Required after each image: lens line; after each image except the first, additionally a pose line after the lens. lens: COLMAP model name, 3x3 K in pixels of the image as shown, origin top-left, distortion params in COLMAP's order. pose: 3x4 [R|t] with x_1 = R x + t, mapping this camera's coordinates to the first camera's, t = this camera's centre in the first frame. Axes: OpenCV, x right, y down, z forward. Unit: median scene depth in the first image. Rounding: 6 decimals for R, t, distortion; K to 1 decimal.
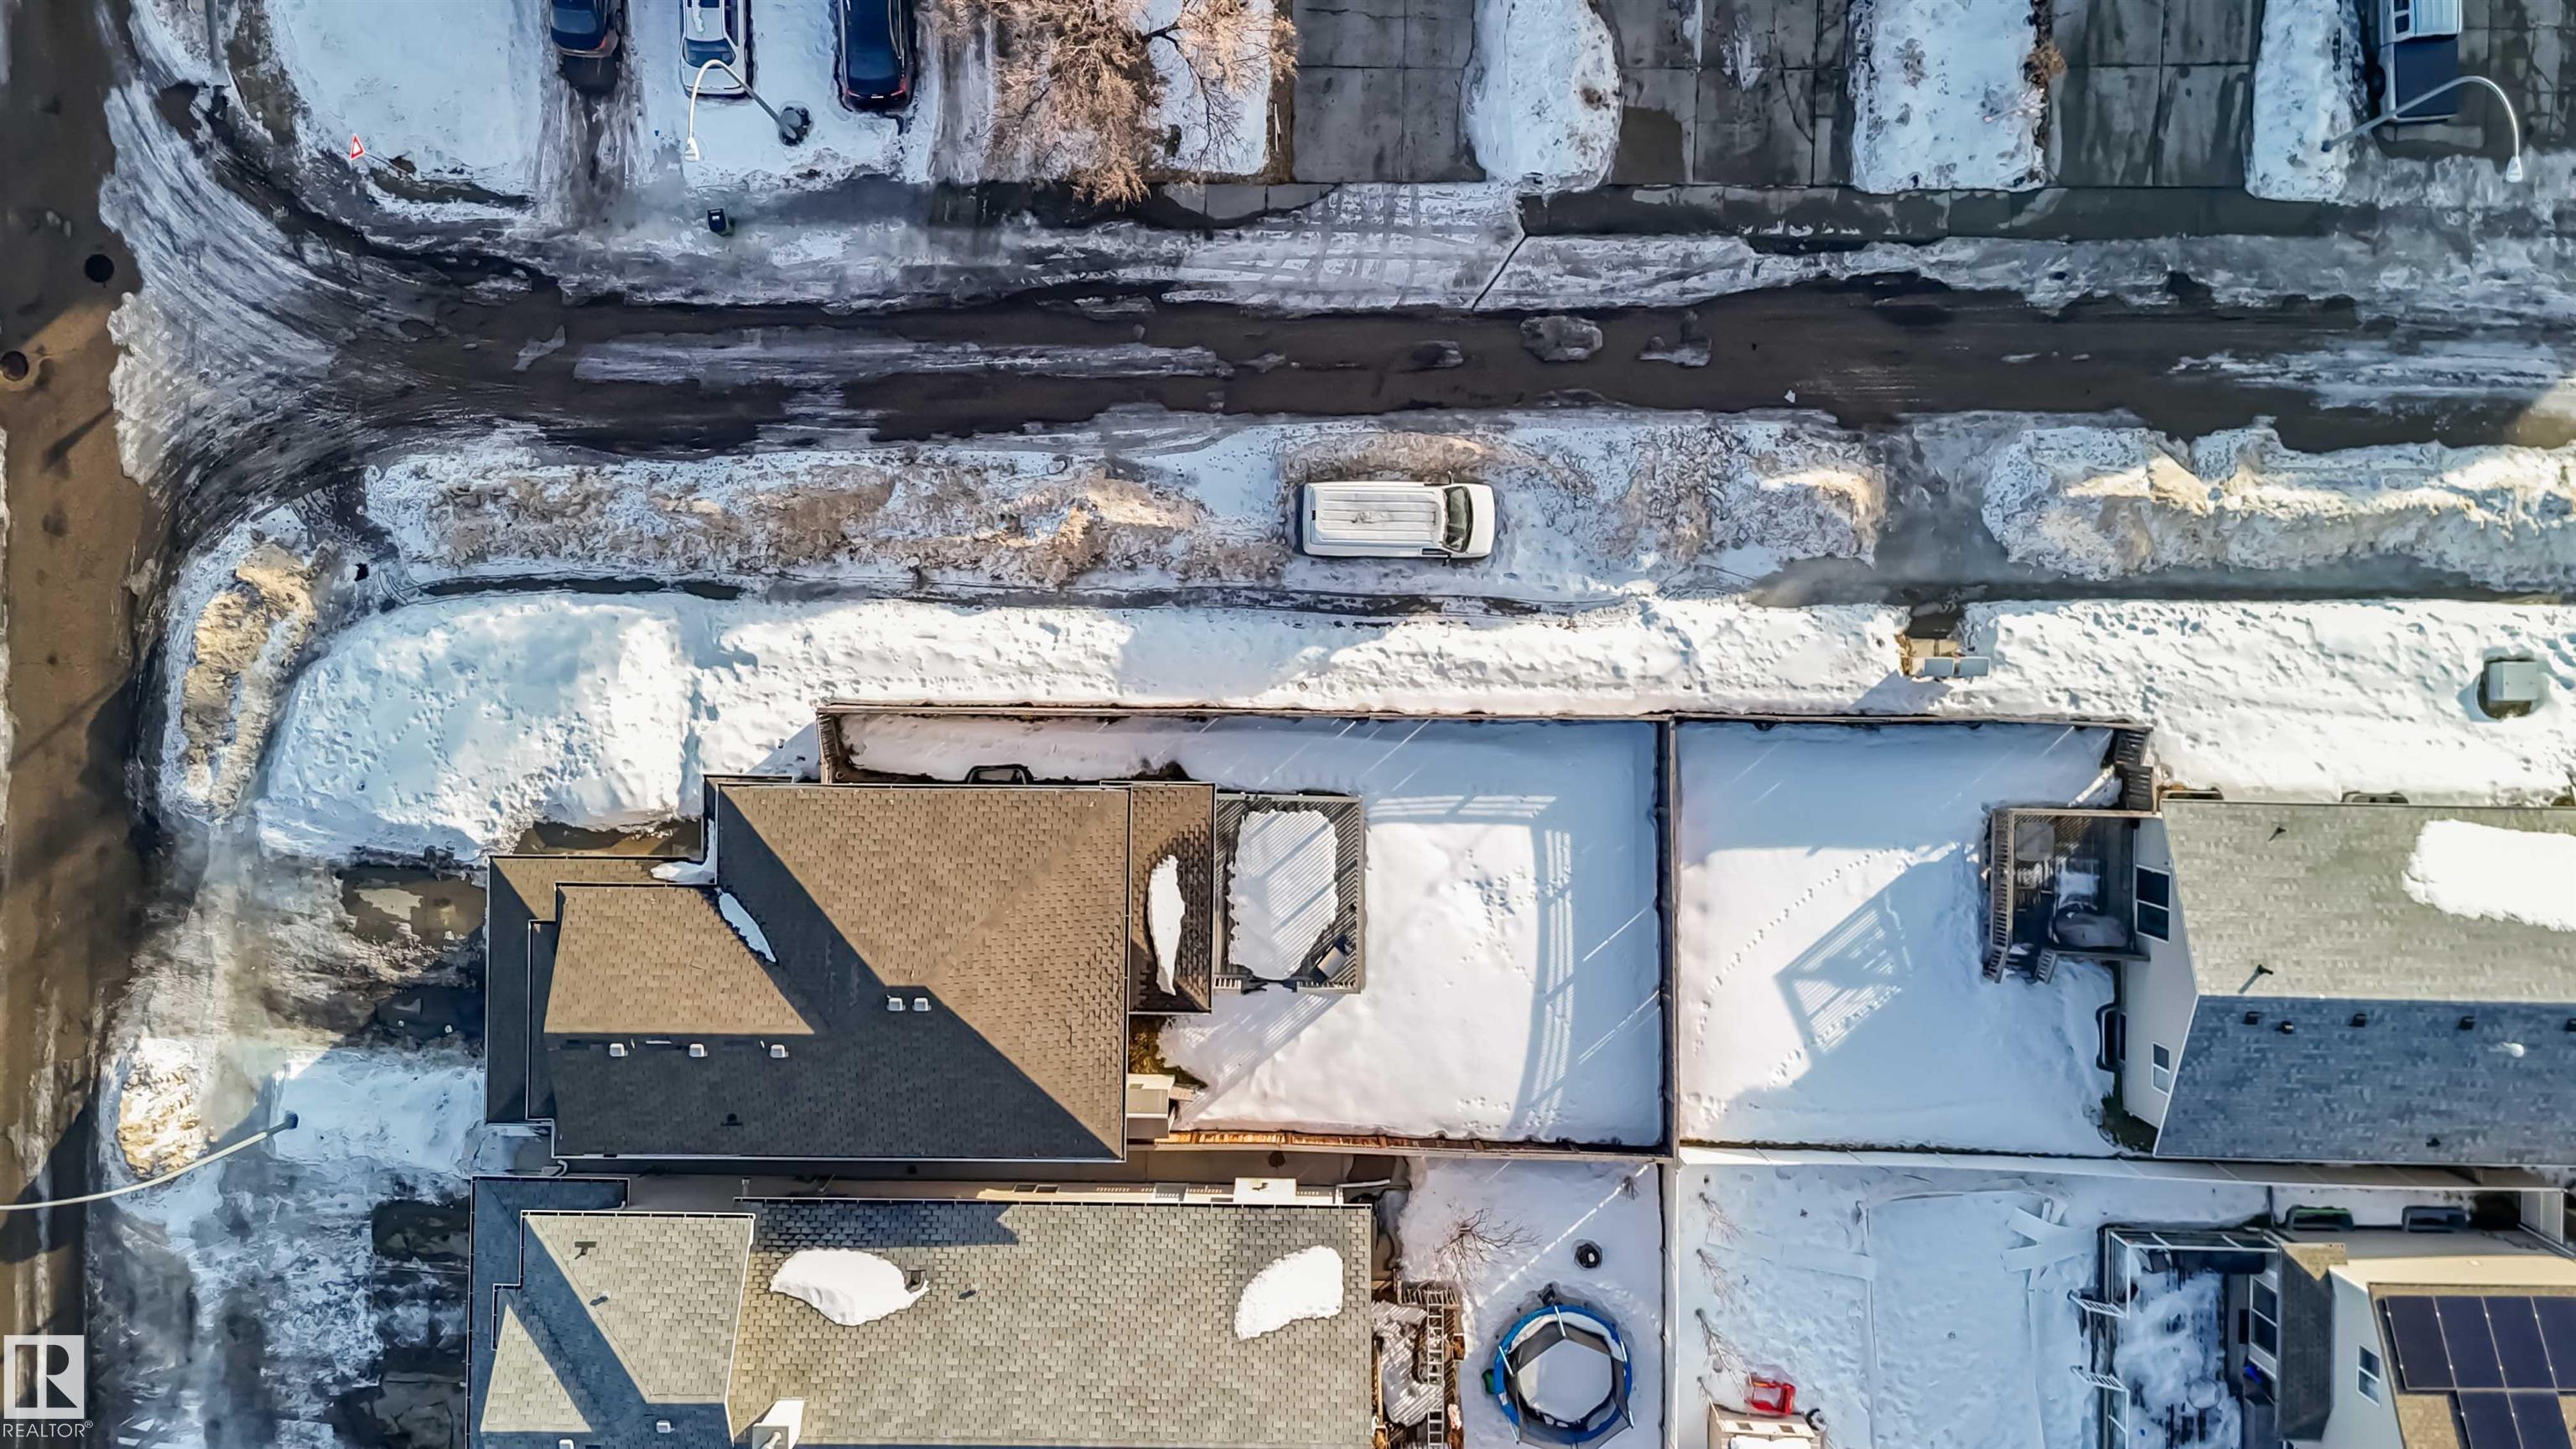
lens RADIAL K [[1880.9, 0, 1300.1], [0, 1880.9, 678.6], [0, 0, 1]] dist [0.090209, -0.084769]
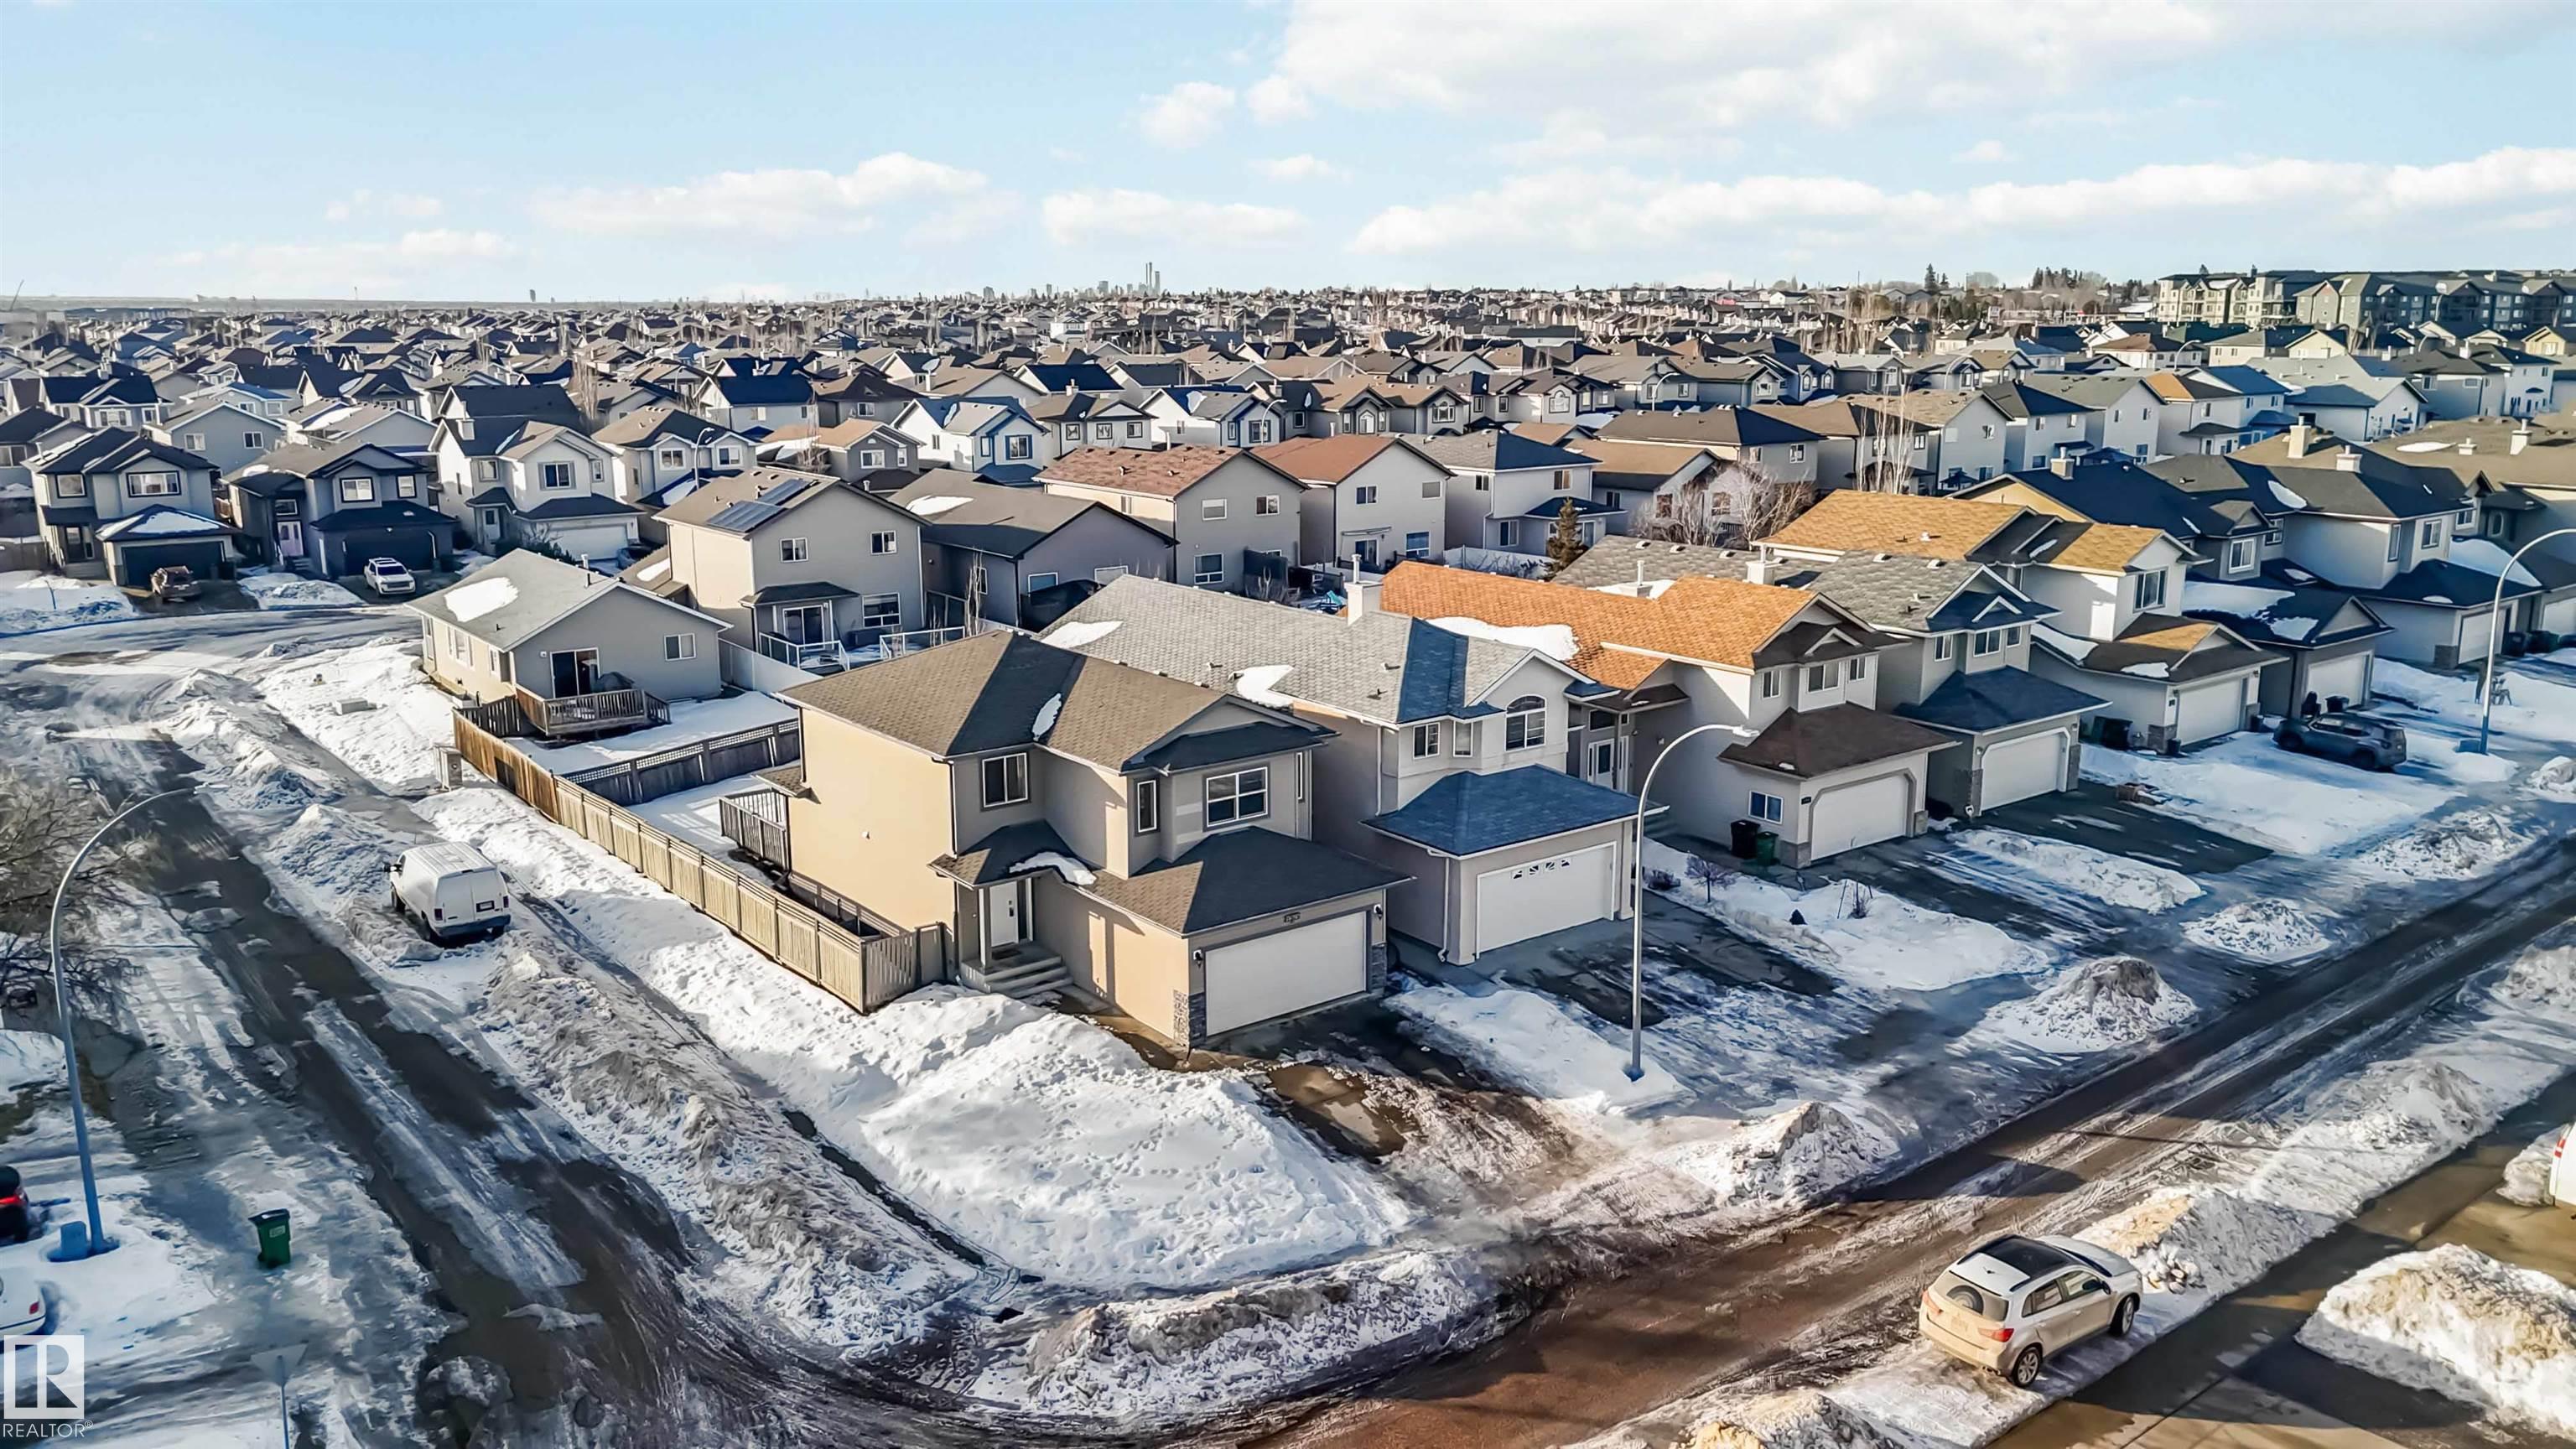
lens RADIAL K [[1880.9, 0, 1300.1], [0, 1880.9, 678.6], [0, 0, 1]] dist [0.090209, -0.084769]
pose [[-0.627080, -0.155126, 0.763352, -1.009440], [0.778883, -0.138181, 0.611757, -0.340361], [0.010582, 0.978183, 0.207476, 0.663605]]
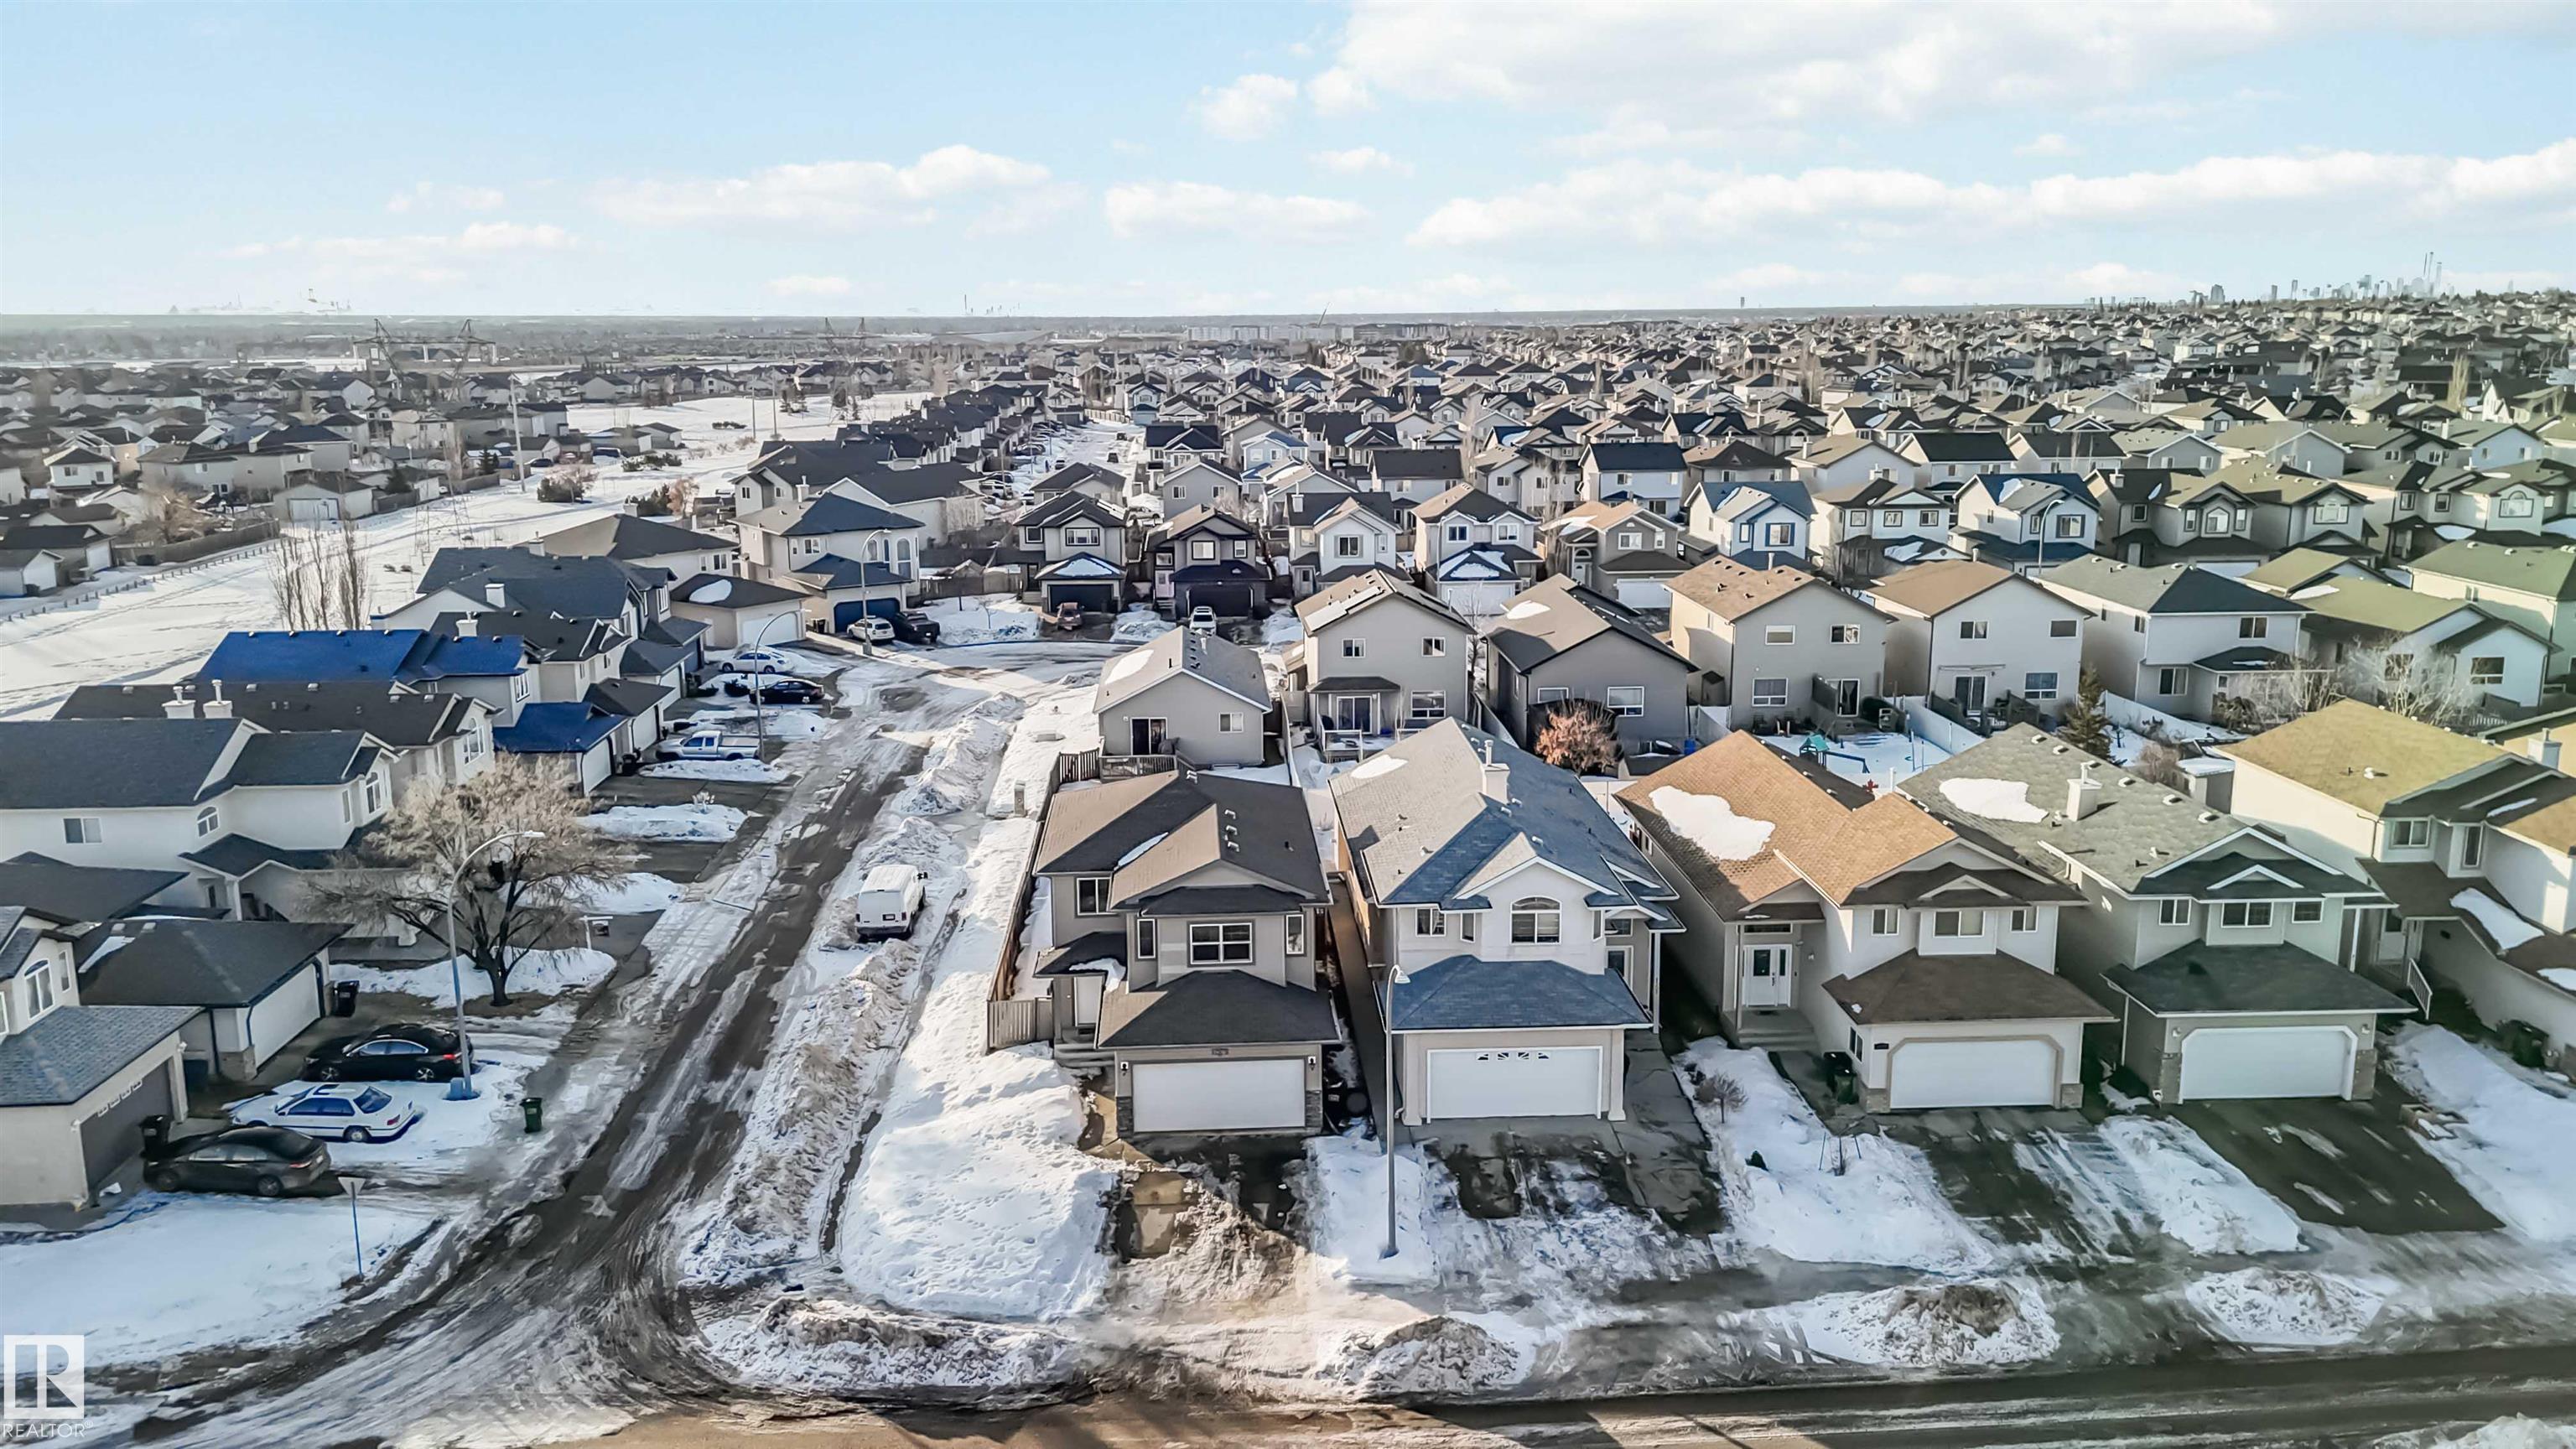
lens RADIAL K [[1880.9, 0, 1300.1], [0, 1880.9, 678.6], [0, 0, 1]] dist [0.090209, -0.084769]
pose [[-0.075004, -0.194684, 0.977994, -1.347024], [0.996976, -0.034631, 0.069566, 0.132069], [0.020326, 0.980255, 0.196692, 0.543212]]
